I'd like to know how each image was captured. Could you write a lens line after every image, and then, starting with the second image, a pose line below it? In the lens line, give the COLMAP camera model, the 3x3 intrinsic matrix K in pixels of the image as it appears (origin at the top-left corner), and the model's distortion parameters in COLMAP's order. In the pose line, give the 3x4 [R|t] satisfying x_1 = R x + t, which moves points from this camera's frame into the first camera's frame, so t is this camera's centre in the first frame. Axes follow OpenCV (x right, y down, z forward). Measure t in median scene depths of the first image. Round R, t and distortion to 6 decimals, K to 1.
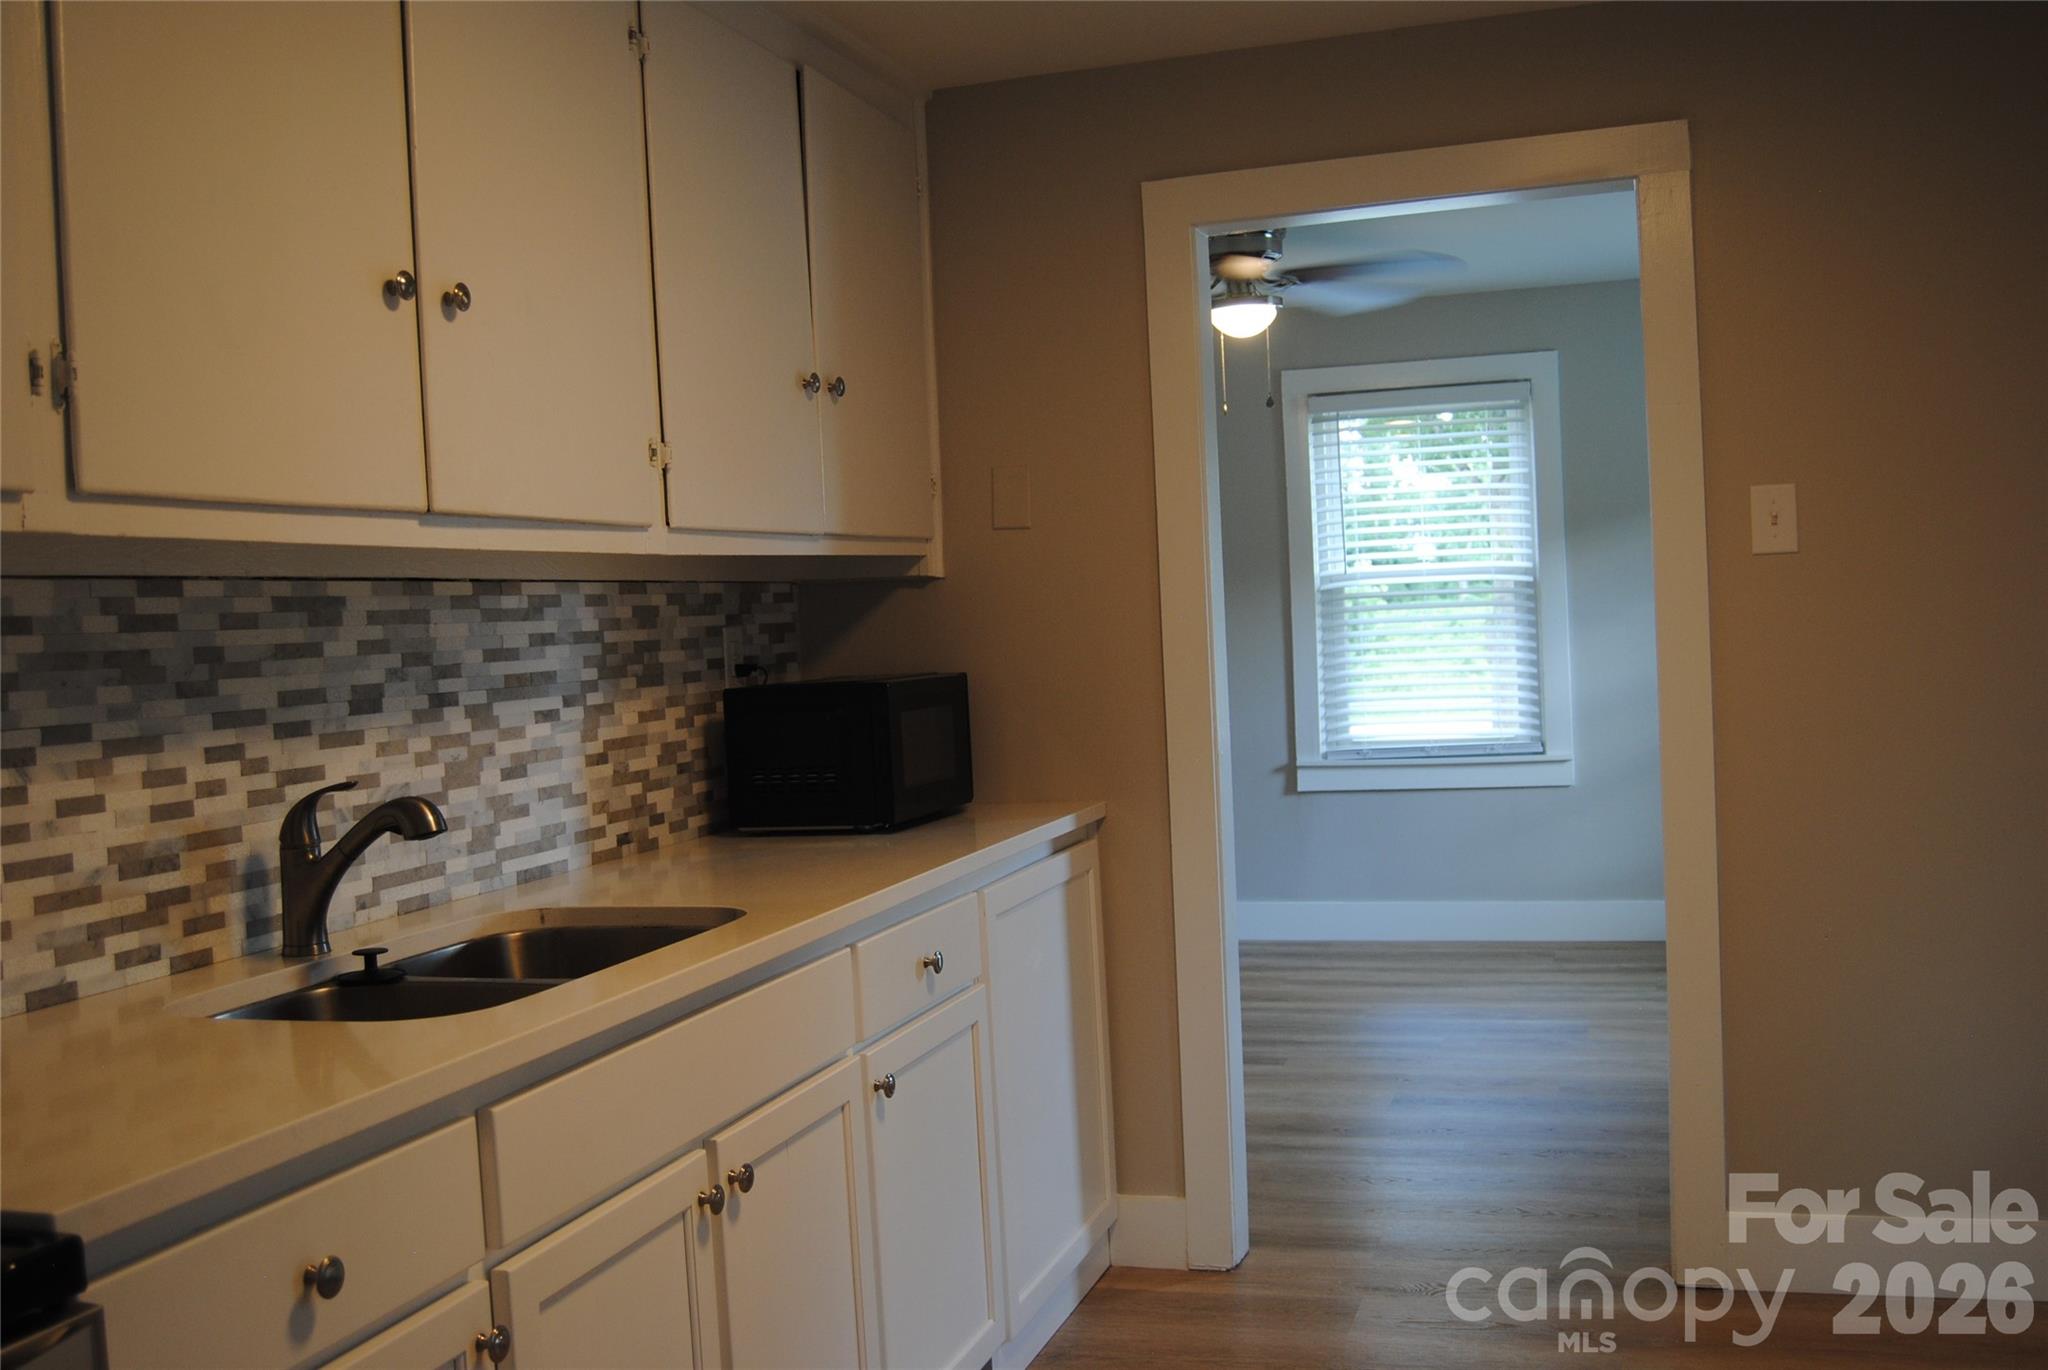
lens RADIAL K [[2055.7, 0, 1023.6], [0, 2055.7, 694.4], [0, 0, 1]] dist [-0.038890, 0.000000]
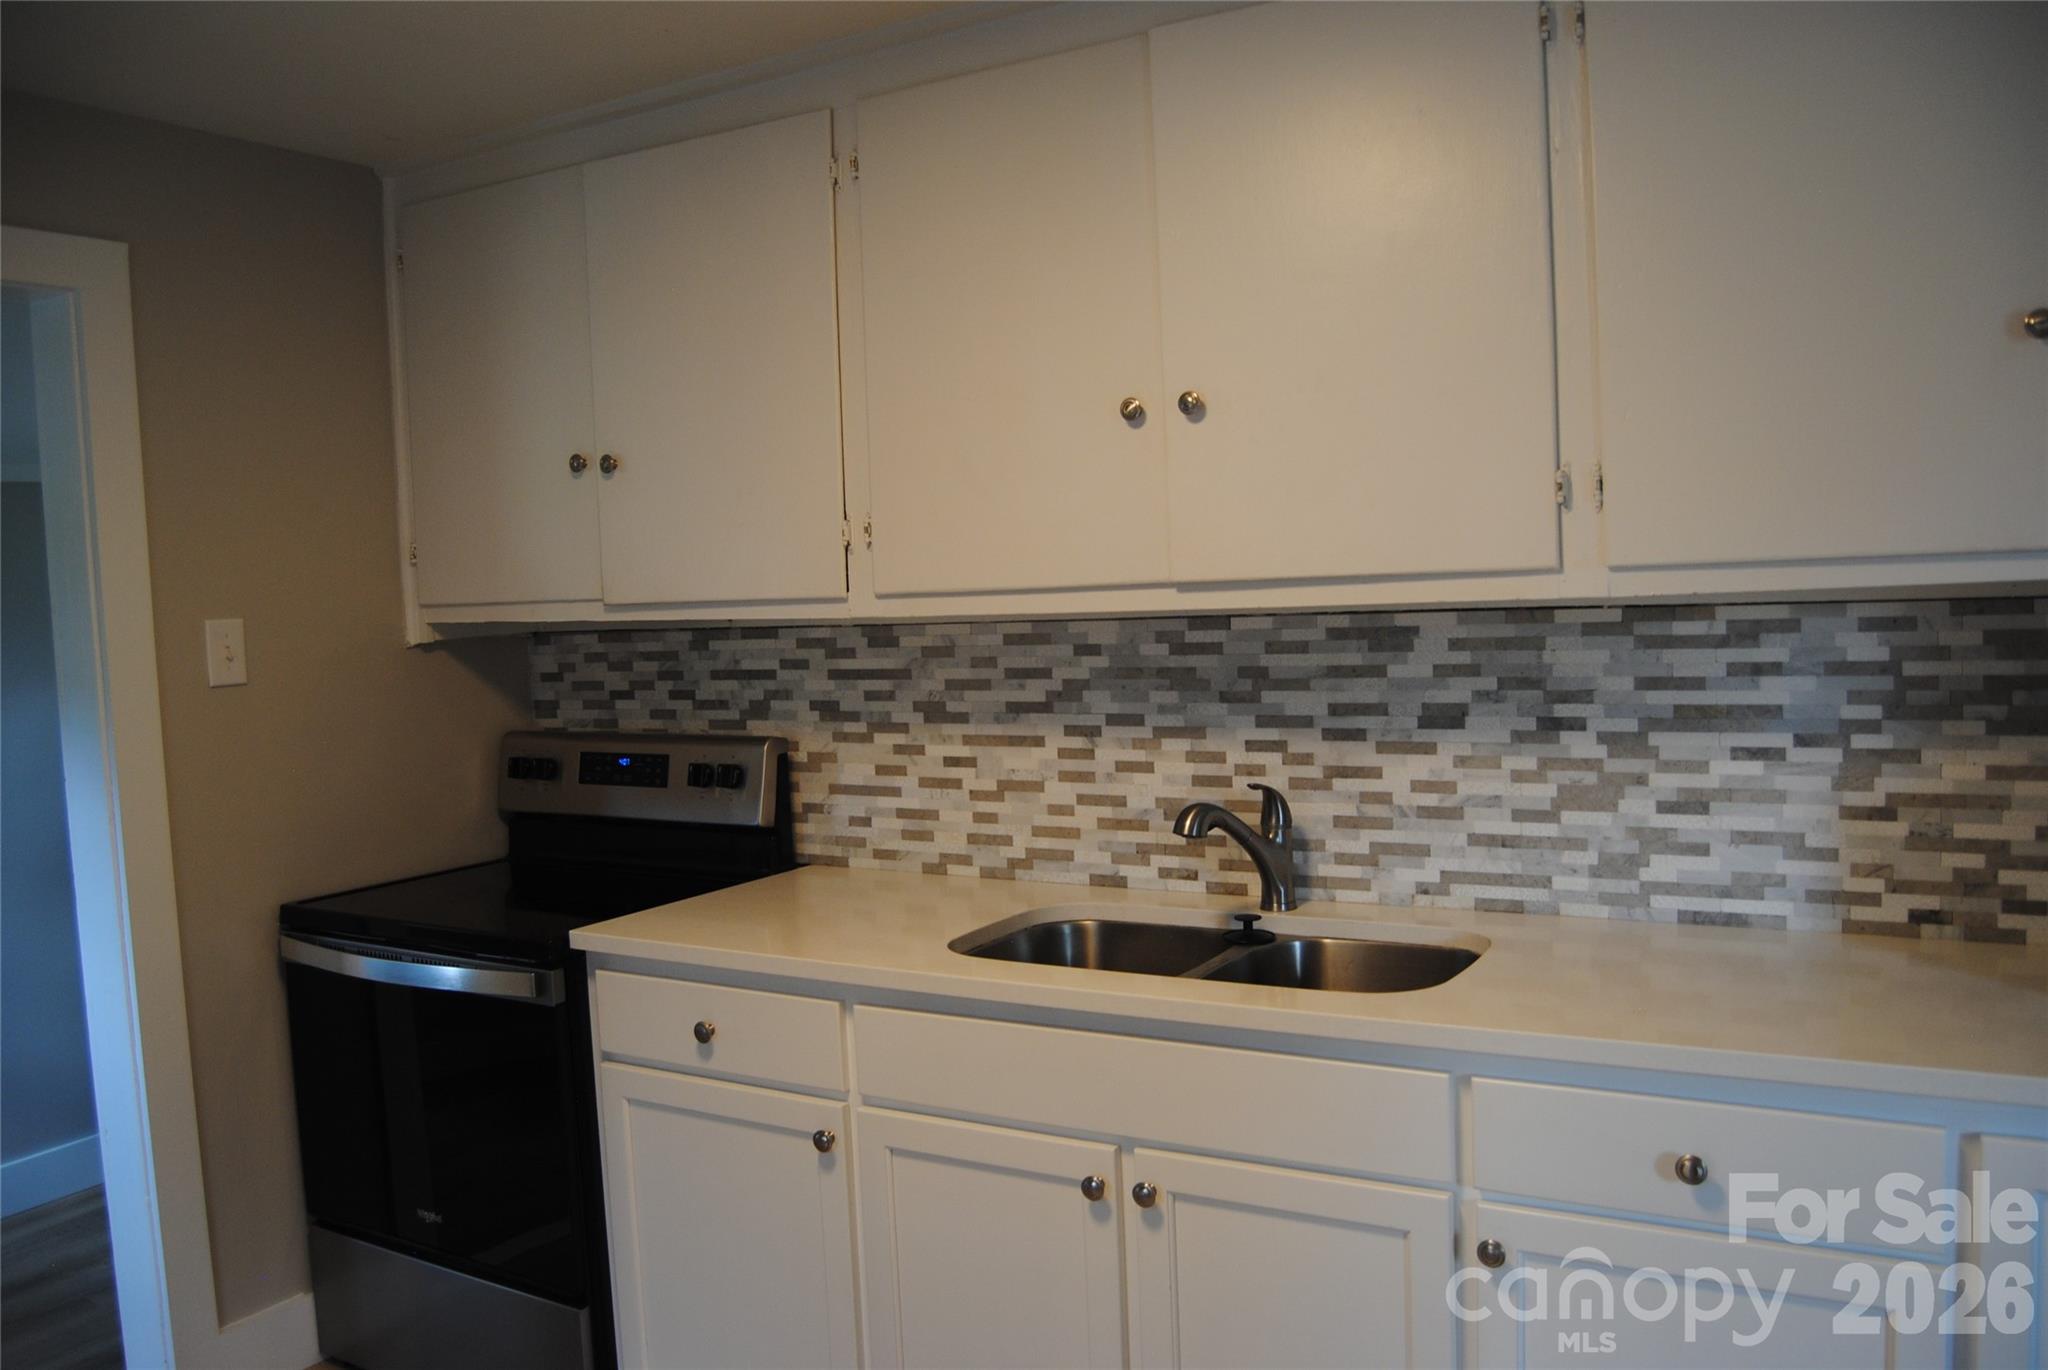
lens RADIAL K [[1572.7, 0, 1024.3], [0, 1572.7, 692.4], [0, 0, 1]] dist [-0.088832, 0.023415]
pose [[-0.233029, 0.123909, -0.964544, 0.537276], [0.017880, 0.992228, 0.123145, -0.114945], [0.972305, 0.011450, -0.233433, 0.921061]]
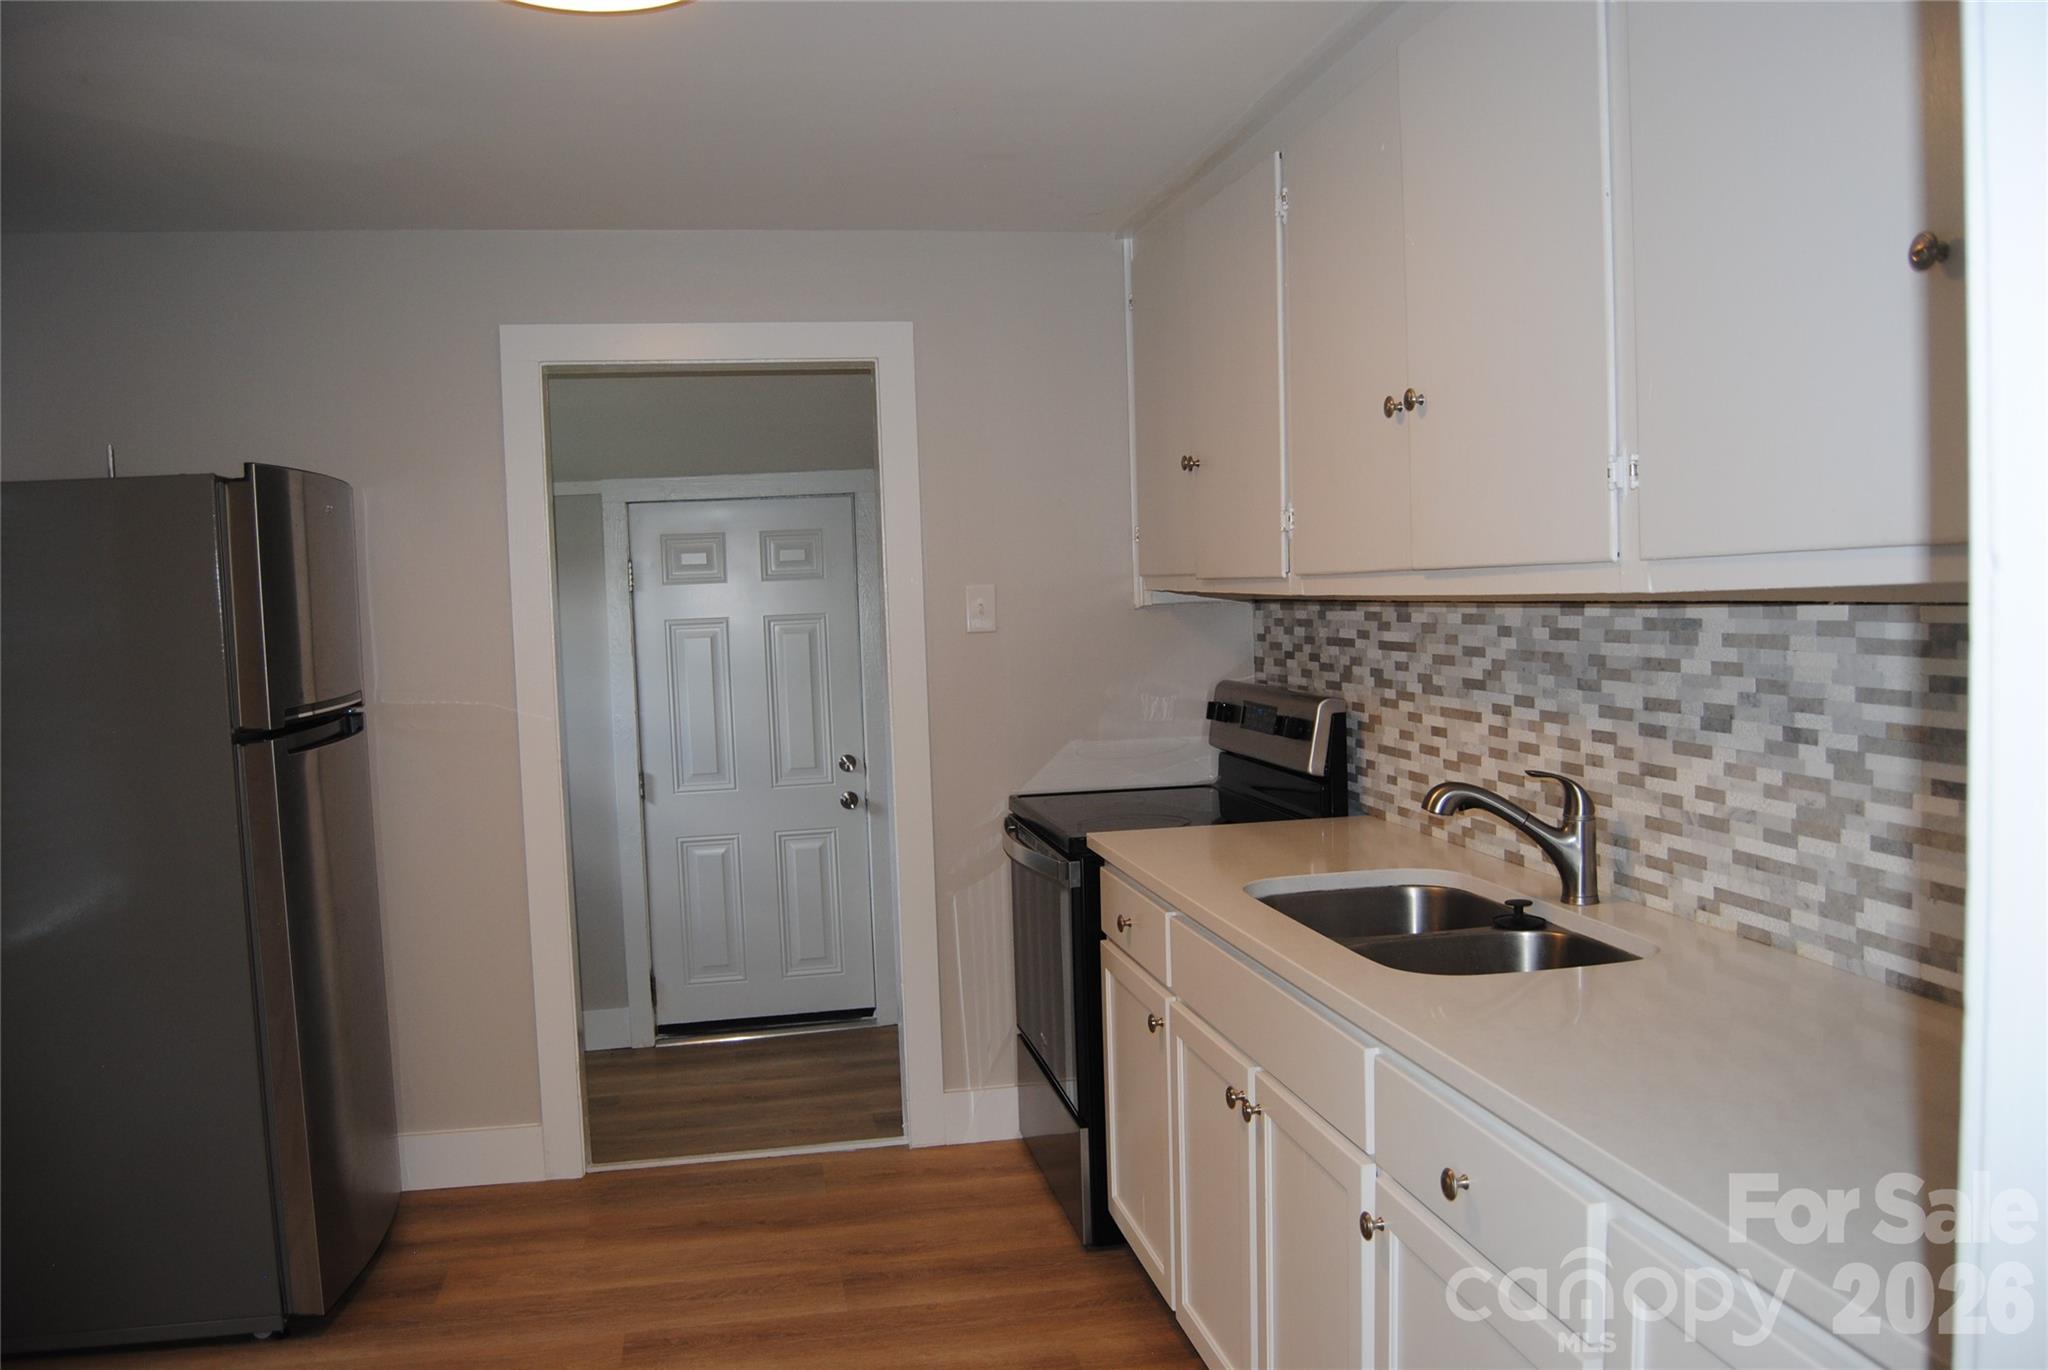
lens RADIAL K [[1572.7, 0, 1033.4], [0, 1572.7, 681.7], [0, 0, 1]] dist [-0.088832, 0.023415]
pose [[-0.874716, 0.099270, -0.474360, 0.333086], [0.053103, 0.992536, 0.109787, -0.113693], [0.481717, 0.070843, -0.873458, 1.430894]]
